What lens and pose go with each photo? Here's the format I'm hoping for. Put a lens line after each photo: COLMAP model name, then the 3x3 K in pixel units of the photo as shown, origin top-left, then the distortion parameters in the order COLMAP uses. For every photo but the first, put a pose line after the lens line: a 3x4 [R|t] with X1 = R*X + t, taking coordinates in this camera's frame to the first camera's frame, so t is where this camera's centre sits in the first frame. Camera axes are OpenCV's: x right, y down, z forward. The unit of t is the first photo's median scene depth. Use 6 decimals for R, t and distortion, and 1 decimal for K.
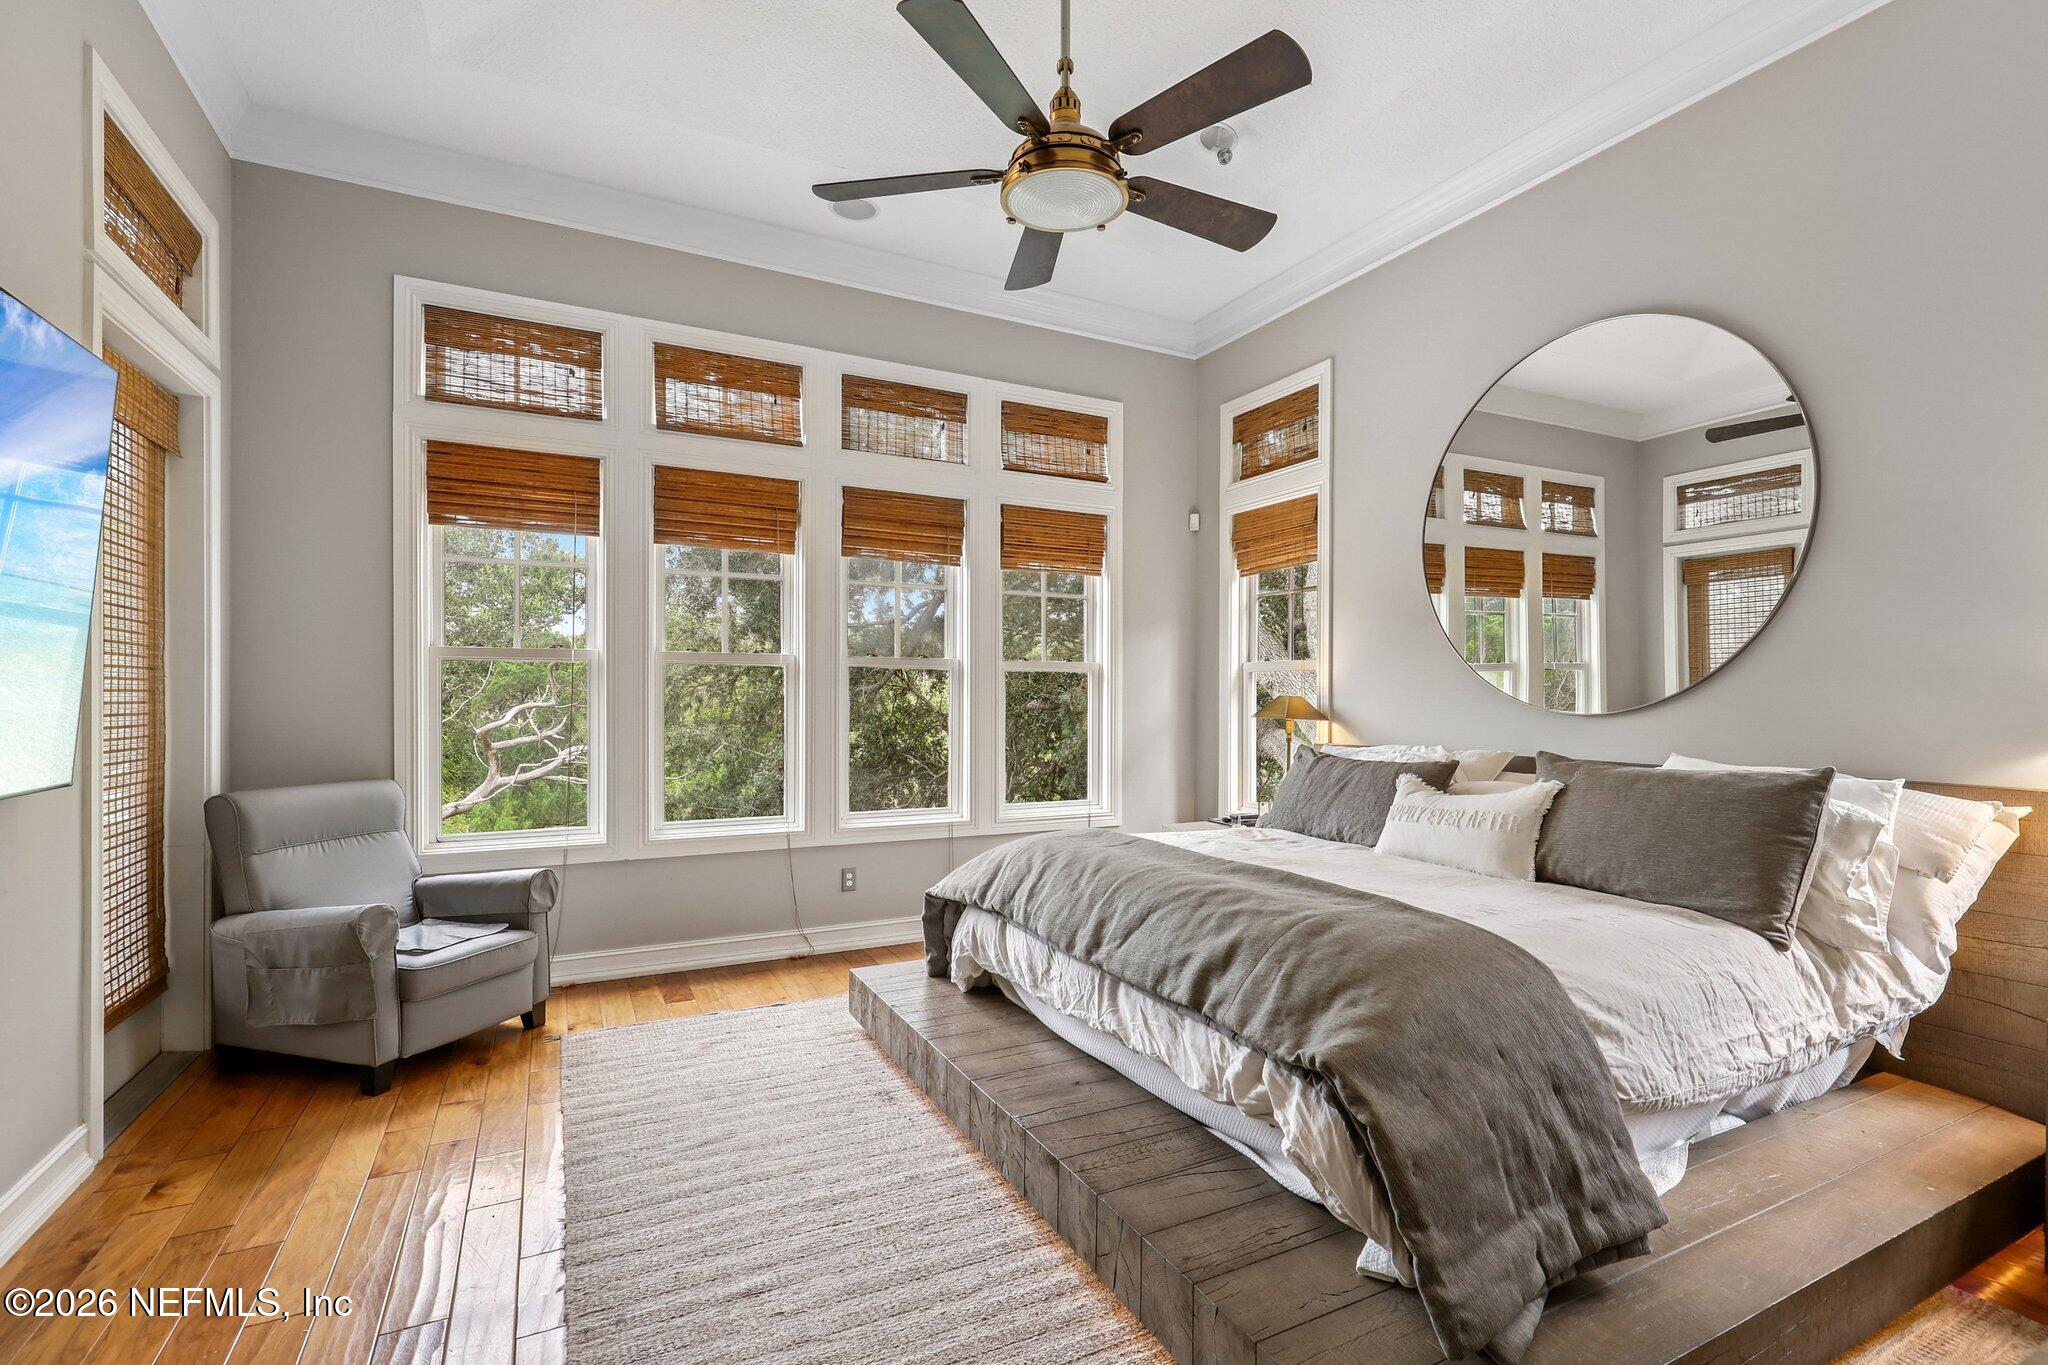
lens RADIAL K [[928.8, 0, 1032.0], [0, 928.8, 694.4], [0, 0, 1]] dist [0.000860, 0.000320]
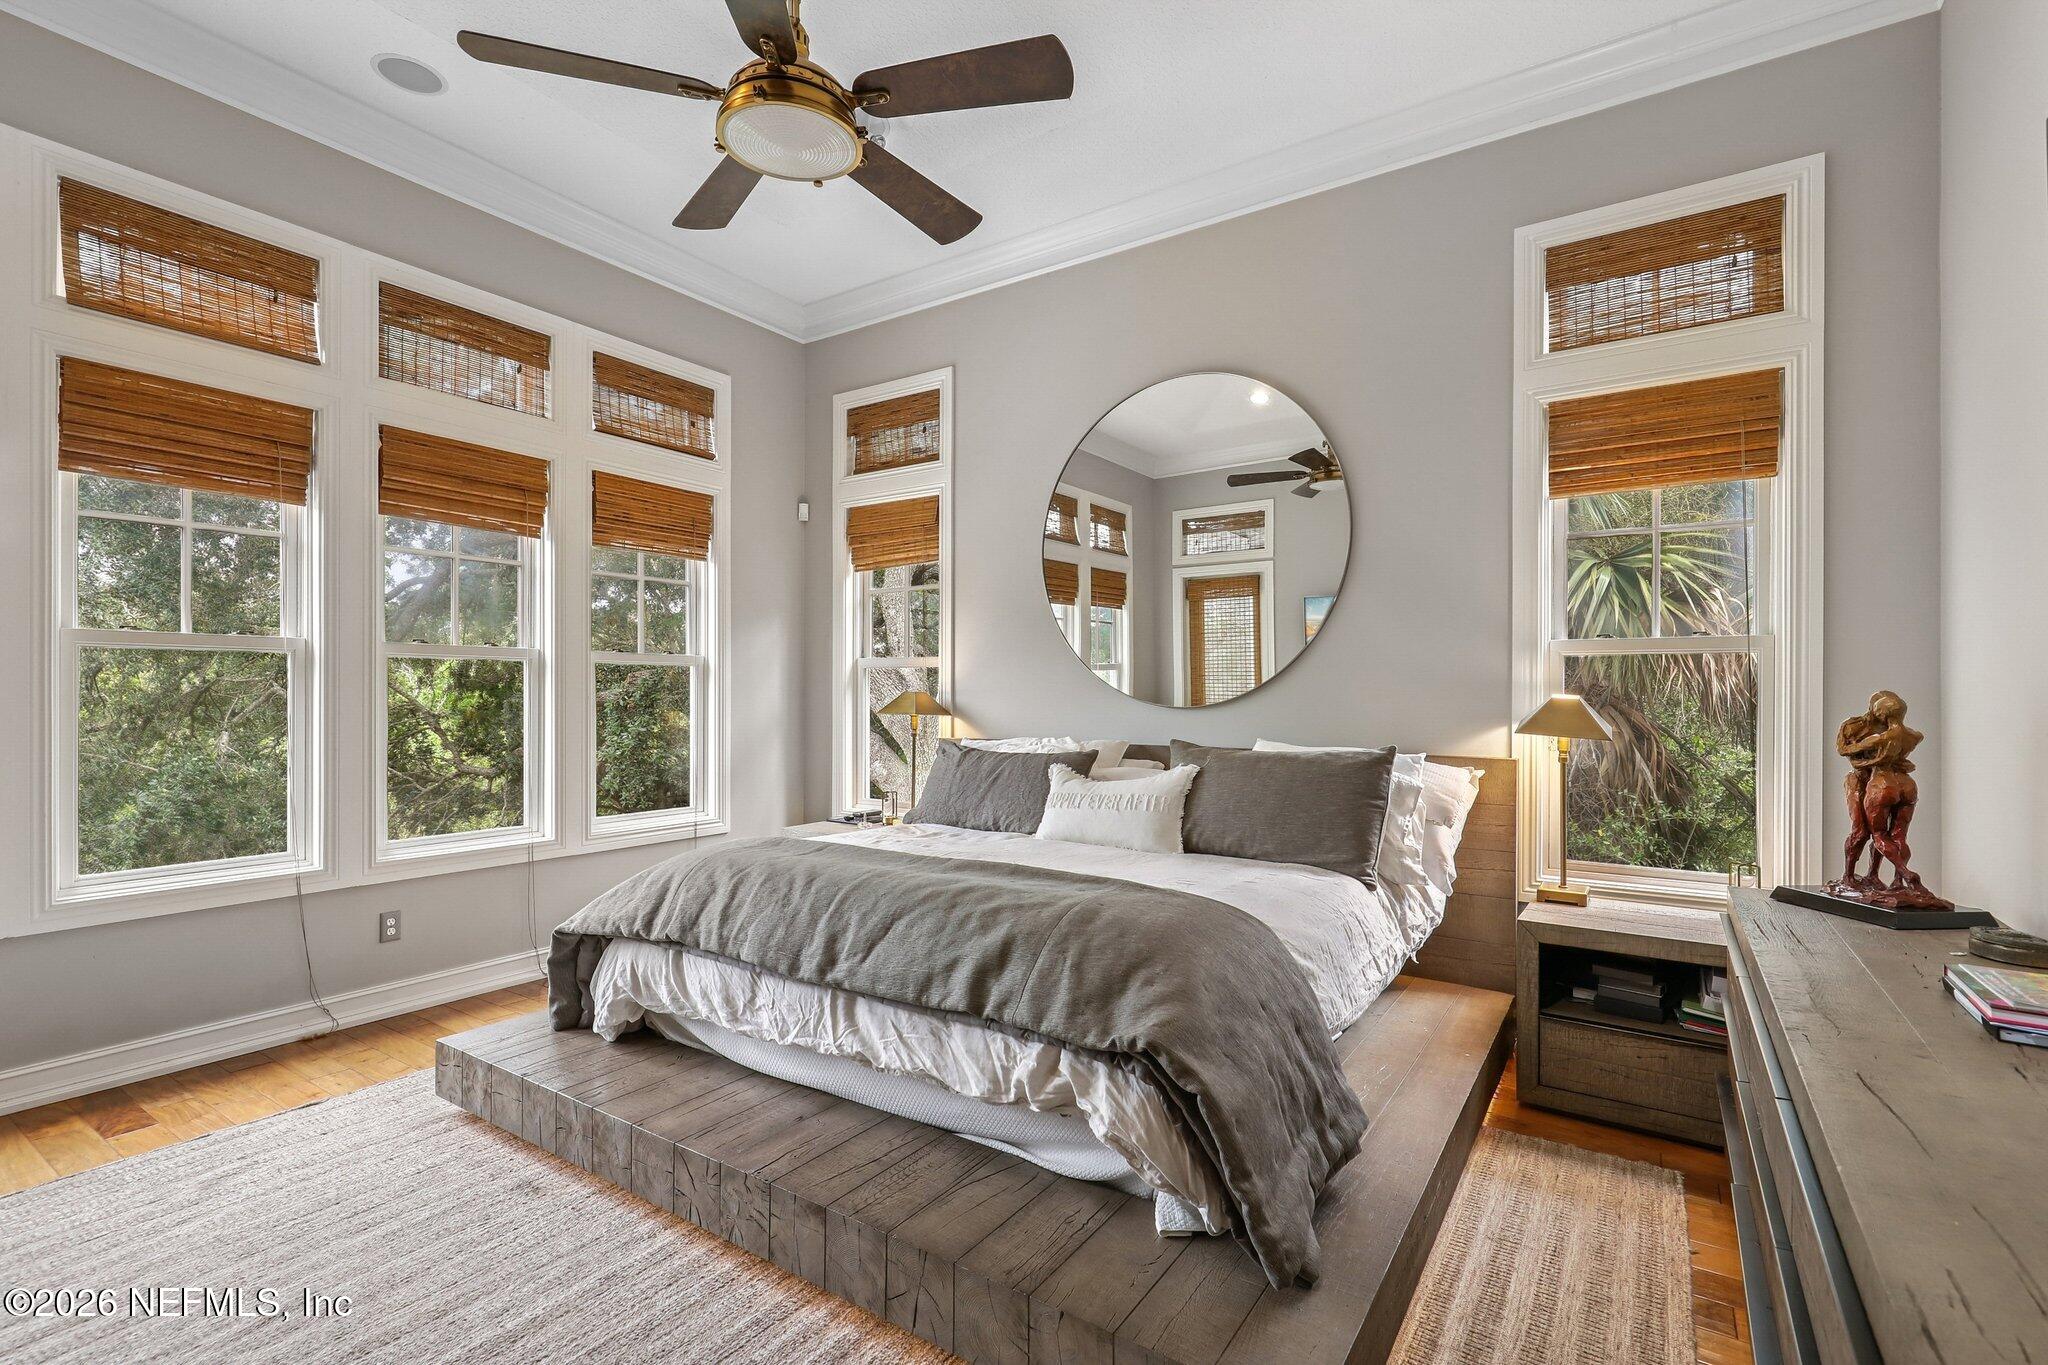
lens RADIAL K [[928.8, 0, 1029.5], [0, 928.8, 689.4], [0, 0, 1]] dist [0.000860, 0.000320]
pose [[0.875975, 0.000279, 0.482356, -0.119206], [0.000497, 0.999999, -0.001481, 0.000553], [-0.482356, 0.001537, 0.875974, 0.059213]]
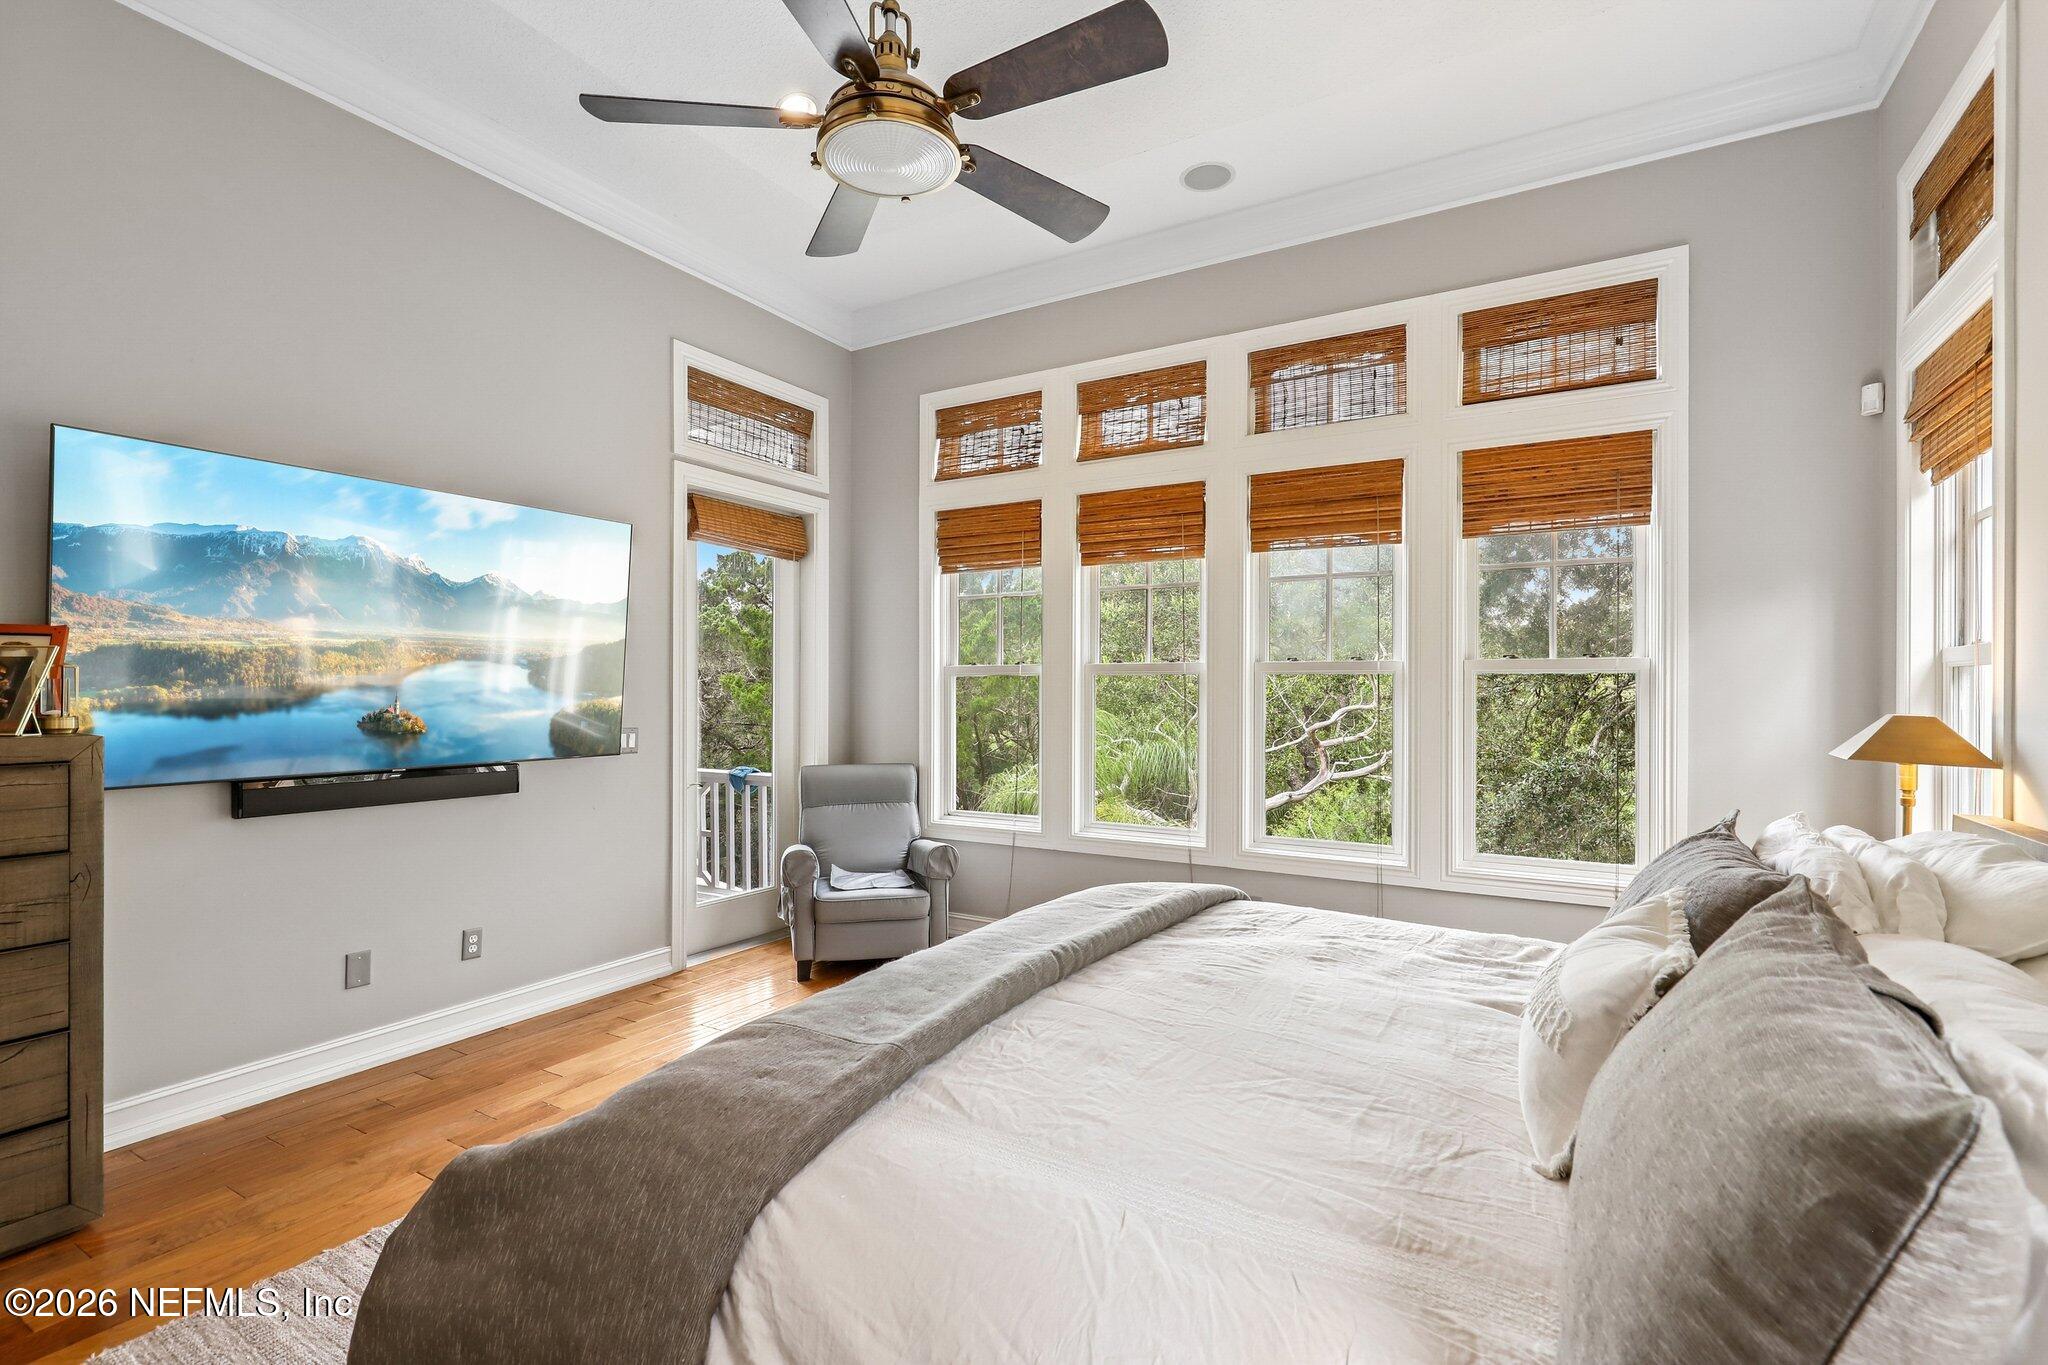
lens RADIAL K [[928.8, 0, 1034.4], [0, 928.8, 686.1], [0, 0, 1]] dist [0.000860, 0.000320]
pose [[0.541006, -0.007225, -0.840987, 0.520639], [-0.000526, 0.999960, -0.008929, -0.010856], [0.841018, 0.005273, 0.540981, 0.383958]]
